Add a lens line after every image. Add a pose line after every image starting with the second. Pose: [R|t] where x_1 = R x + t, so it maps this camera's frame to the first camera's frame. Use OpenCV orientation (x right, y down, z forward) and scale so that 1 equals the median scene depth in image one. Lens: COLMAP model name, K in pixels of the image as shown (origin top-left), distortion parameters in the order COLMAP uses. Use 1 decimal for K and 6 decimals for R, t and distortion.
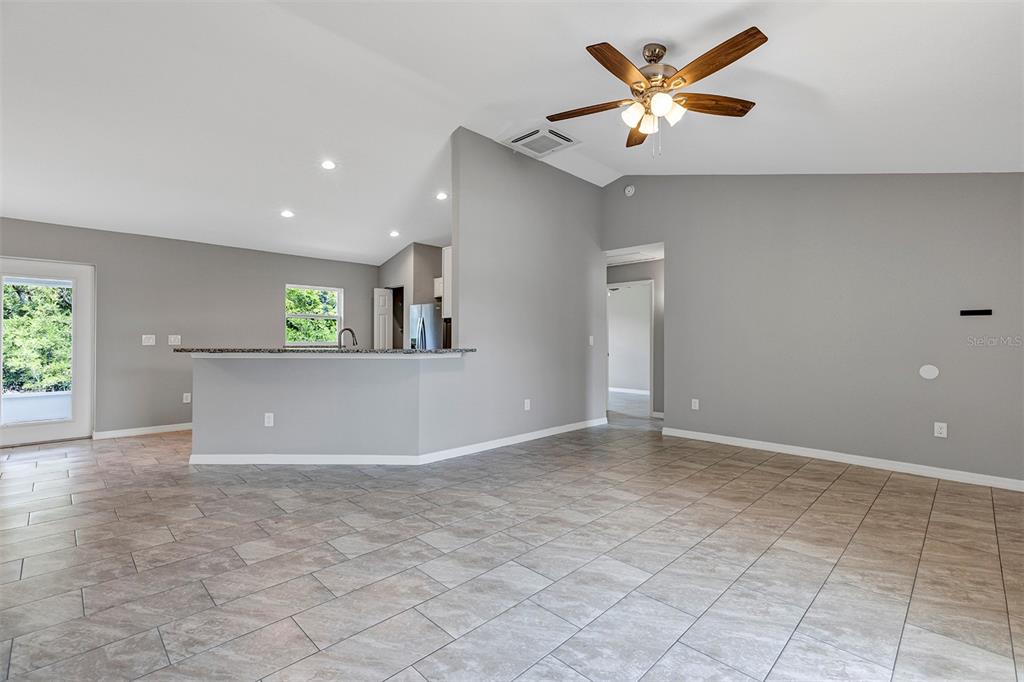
lens RADIAL K [[462.6, 0, 521.1], [0, 462.6, 342.4], [0, 0, 1]] dist [0.002745, 0.003707]
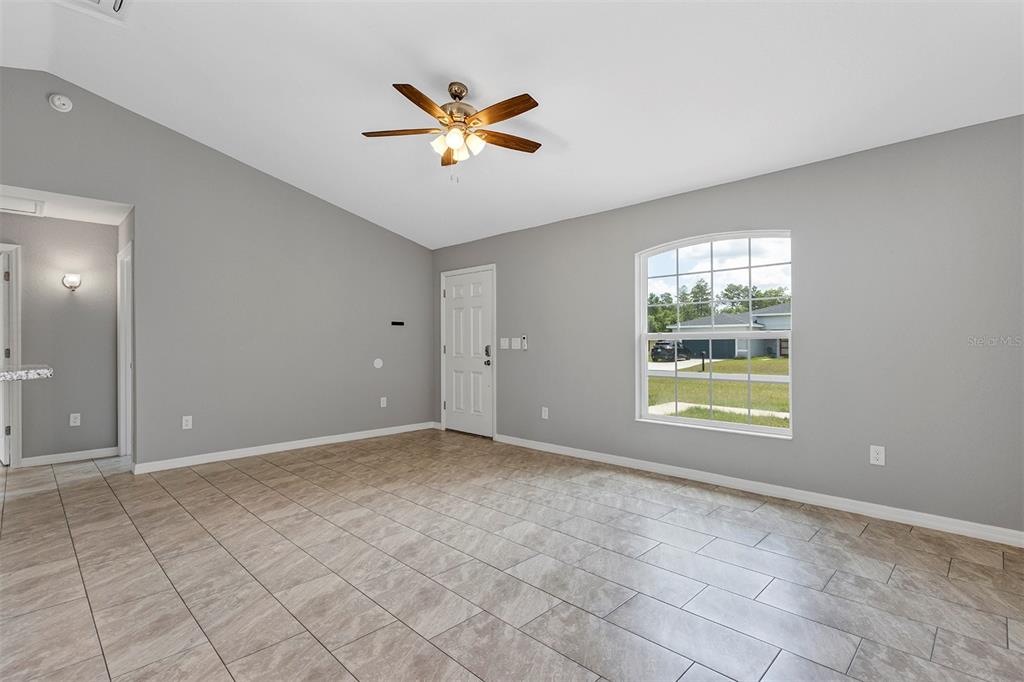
lens RADIAL K [[487.9, 0, 498.0], [0, 487.9, 355.6], [0, 0, 1]] dist [0.006423, -0.000126]
pose [[0.021227, -0.036836, 0.999096, -0.863392], [0.008517, 0.999291, 0.036663, -0.018504], [-0.999738, 0.007731, 0.021526, 0.821286]]
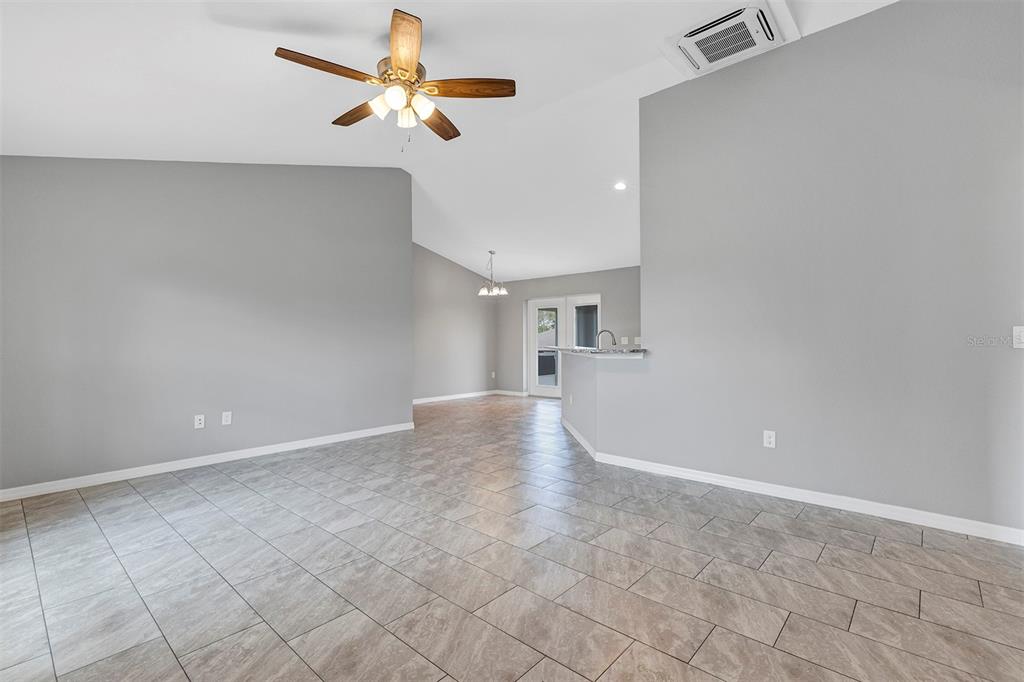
lens RADIAL K [[462.6, 0, 497.7], [0, 462.6, 351.4], [0, 0, 1]] dist [0.002745, 0.003707]
pose [[0.027631, 0.017845, -0.999459, 1.187538], [0.001416, 0.999839, 0.017891, -0.000491], [0.999617, -0.001910, 0.027601, 1.103247]]
